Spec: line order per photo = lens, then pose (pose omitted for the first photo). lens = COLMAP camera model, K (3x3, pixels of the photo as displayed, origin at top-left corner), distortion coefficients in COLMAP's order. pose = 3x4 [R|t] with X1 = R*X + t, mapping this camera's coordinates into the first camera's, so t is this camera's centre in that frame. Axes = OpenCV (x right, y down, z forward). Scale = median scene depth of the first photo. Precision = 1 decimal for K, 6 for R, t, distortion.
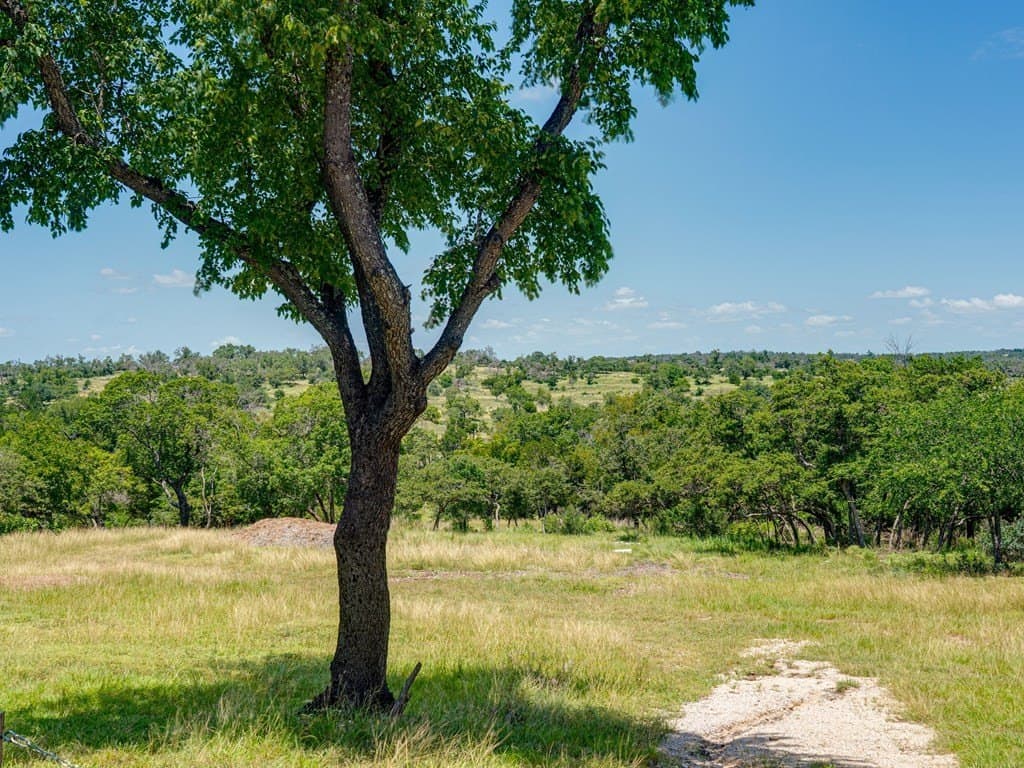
lens RADIAL K [[1332.4, 0, 512.0], [0, 1332.4, 384.0], [0, 0, 1]] dist [0.006409, -0.005016]
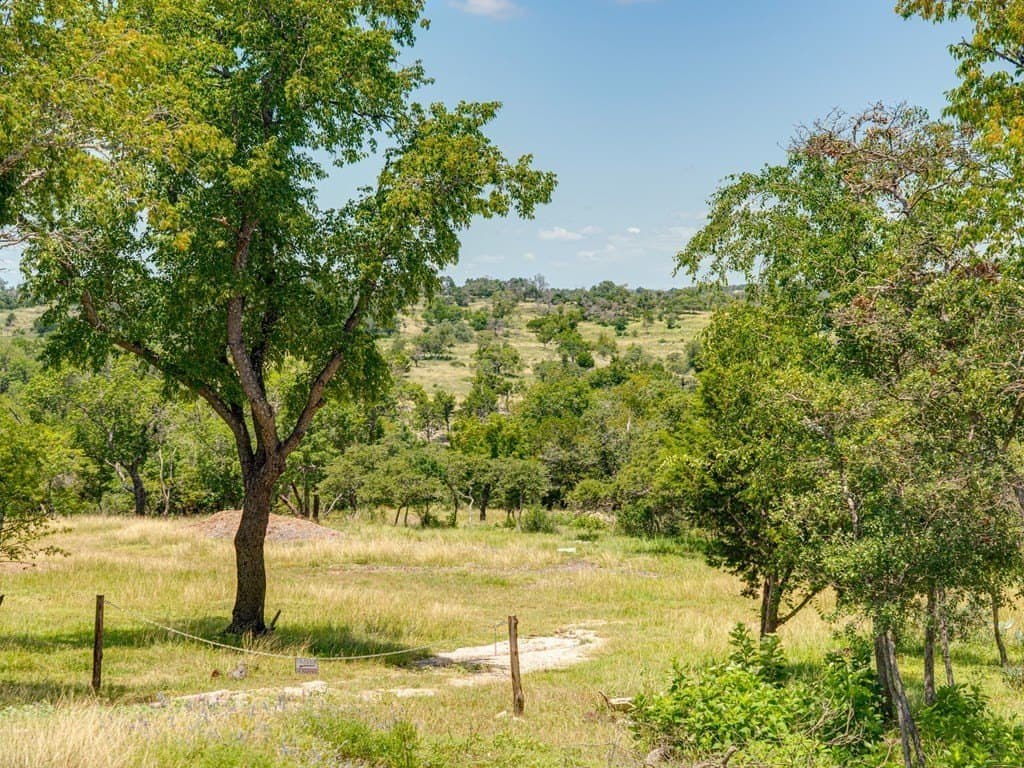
lens RADIAL K [[1812.5, 0, 512.0], [0, 1812.5, 384.0], [0, 0, 1]] dist [0.005747, -0.033510]
pose [[0.999228, 0.015518, -0.036104, 0.042000], [-0.014229, 0.999261, 0.035705, -0.024267], [0.036632, -0.035164, 0.998710, -0.183279]]
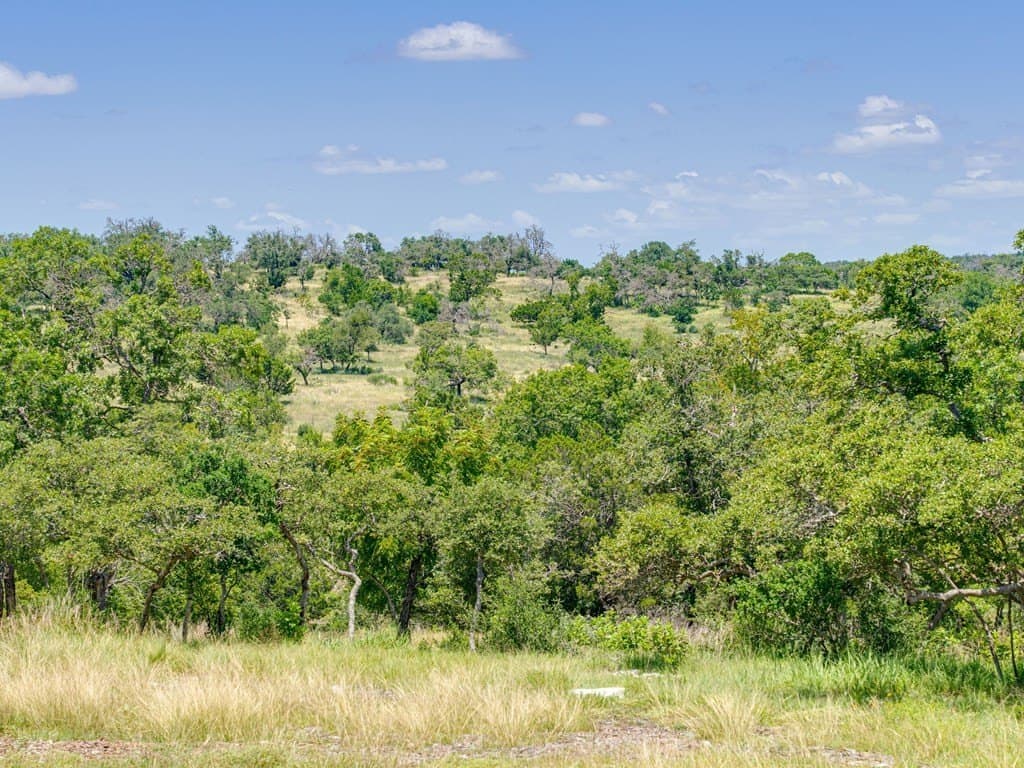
lens RADIAL K [[3189.1, 0, 538.2], [0, 3189.1, 384.0], [0, 0, 1]] dist [0.061053, -0.519134]
pose [[0.999754, 0.007741, -0.020784, 0.039507], [-0.007344, 0.999790, 0.019108, 0.012533], [0.020928, -0.018951, 0.999601, 0.069475]]
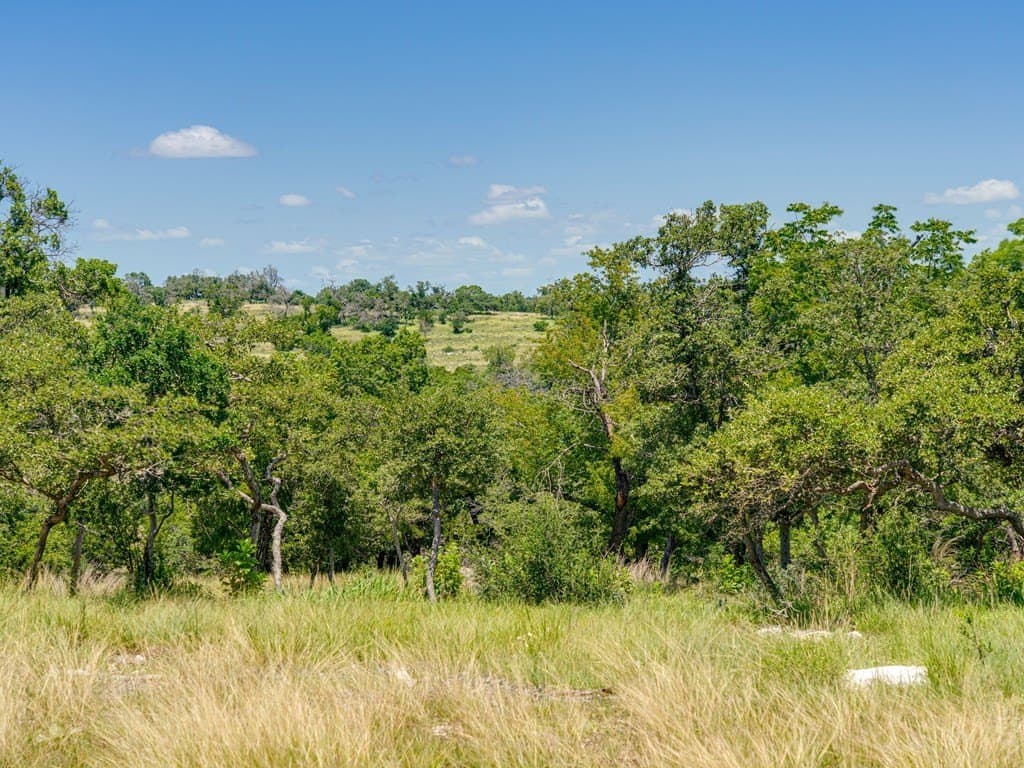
lens RADIAL K [[2347.0, 0, 512.0], [0, 2347.0, 384.0], [0, 0, 1]] dist [0.085630, -0.224613]
pose [[0.996411, -0.002983, 0.084592, -0.001945], [0.001616, 0.999867, 0.016228, 0.035145], [-0.084629, -0.016033, 0.996283, 0.304263]]
